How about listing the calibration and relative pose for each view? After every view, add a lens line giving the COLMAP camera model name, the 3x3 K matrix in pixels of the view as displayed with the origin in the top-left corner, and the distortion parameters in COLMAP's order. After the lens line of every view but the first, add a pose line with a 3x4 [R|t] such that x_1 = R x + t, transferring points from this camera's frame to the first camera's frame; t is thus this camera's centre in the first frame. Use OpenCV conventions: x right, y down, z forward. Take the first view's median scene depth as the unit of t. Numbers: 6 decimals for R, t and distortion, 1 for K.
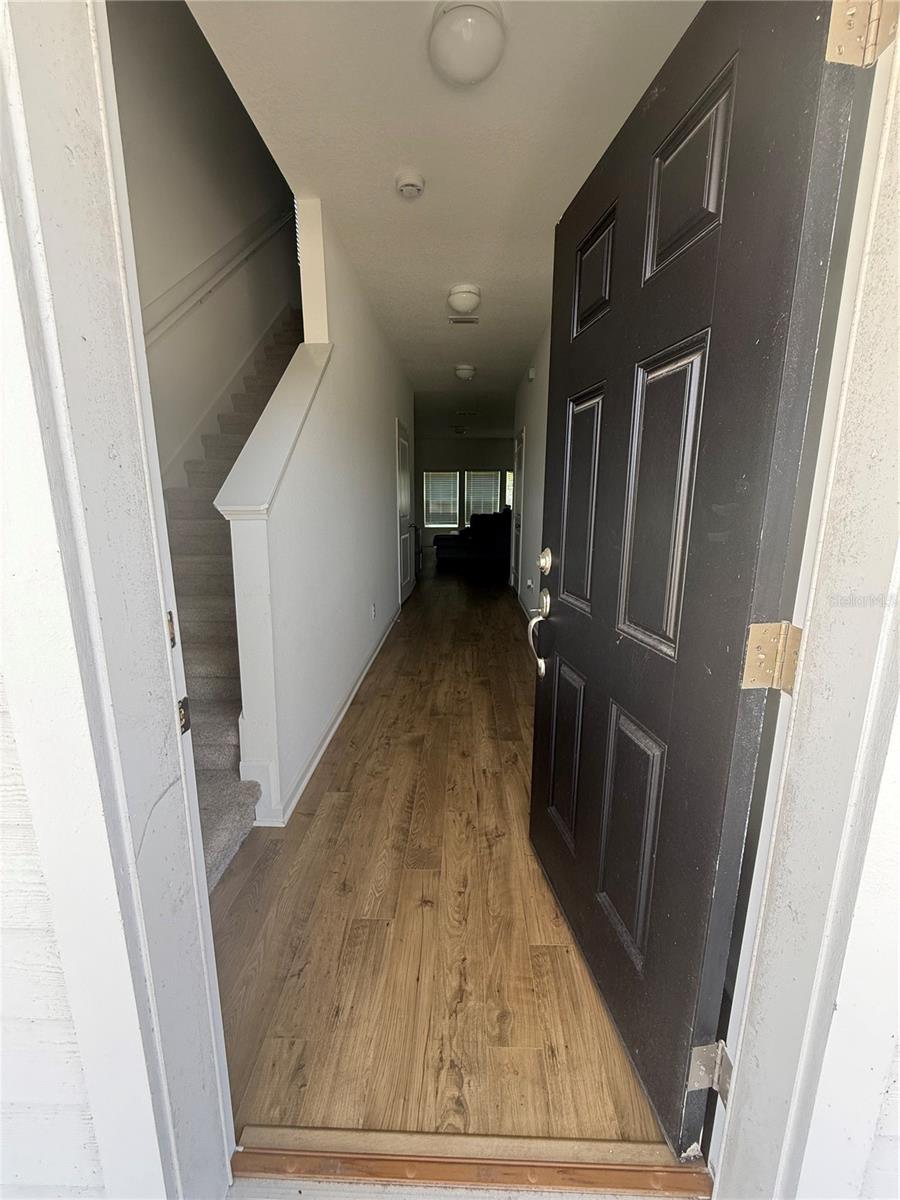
lens RADIAL K [[481.4, 0, 453.2], [0, 481.4, 603.5], [0, 0, 1]] dist [0.003957, 0.000626]
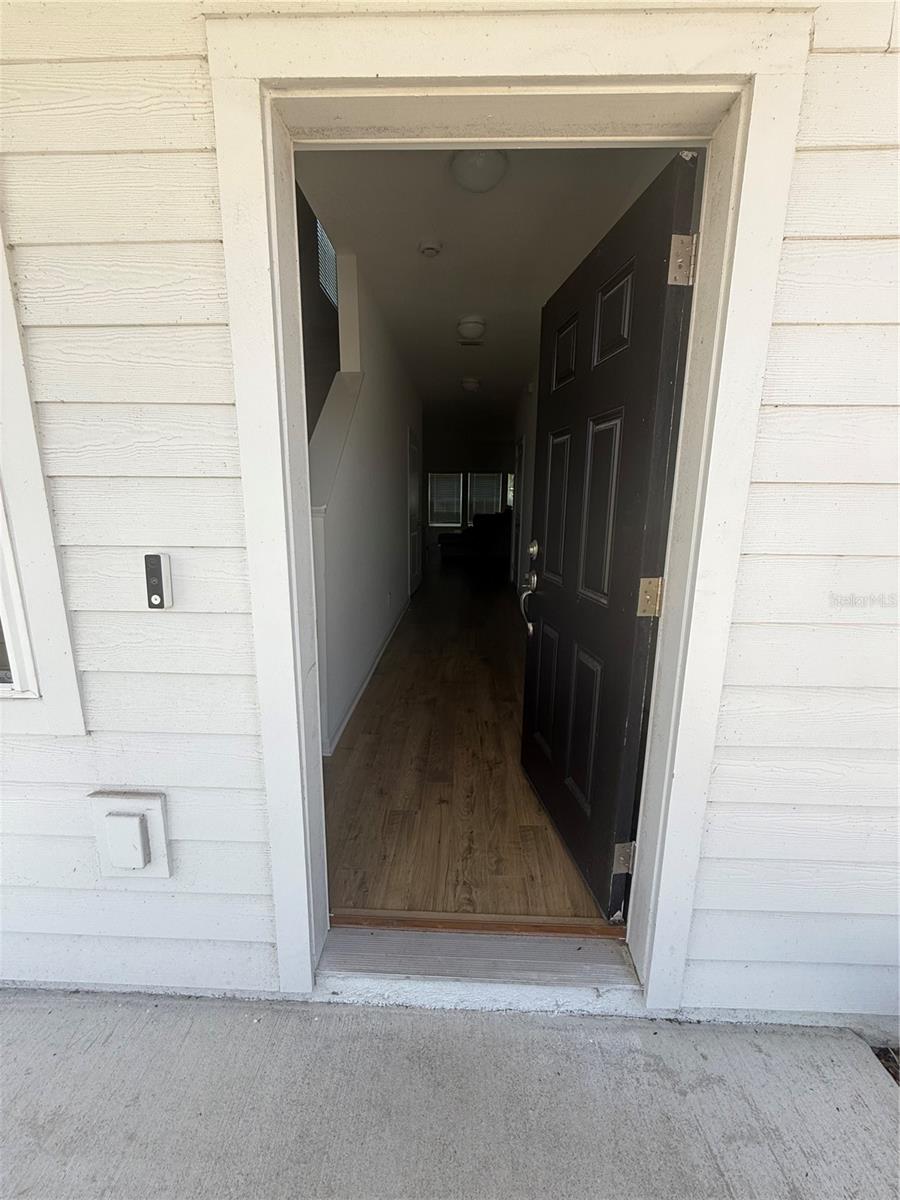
lens RADIAL K [[481.4, 0, 453.9], [0, 481.4, 604.9], [0, 0, 1]] dist [0.003957, 0.000626]
pose [[0.999966, 0.008285, -0.000388, -0.032694], [-0.008283, 0.999958, 0.003926, 0.068653], [0.000420, -0.003923, 0.999992, -0.377557]]
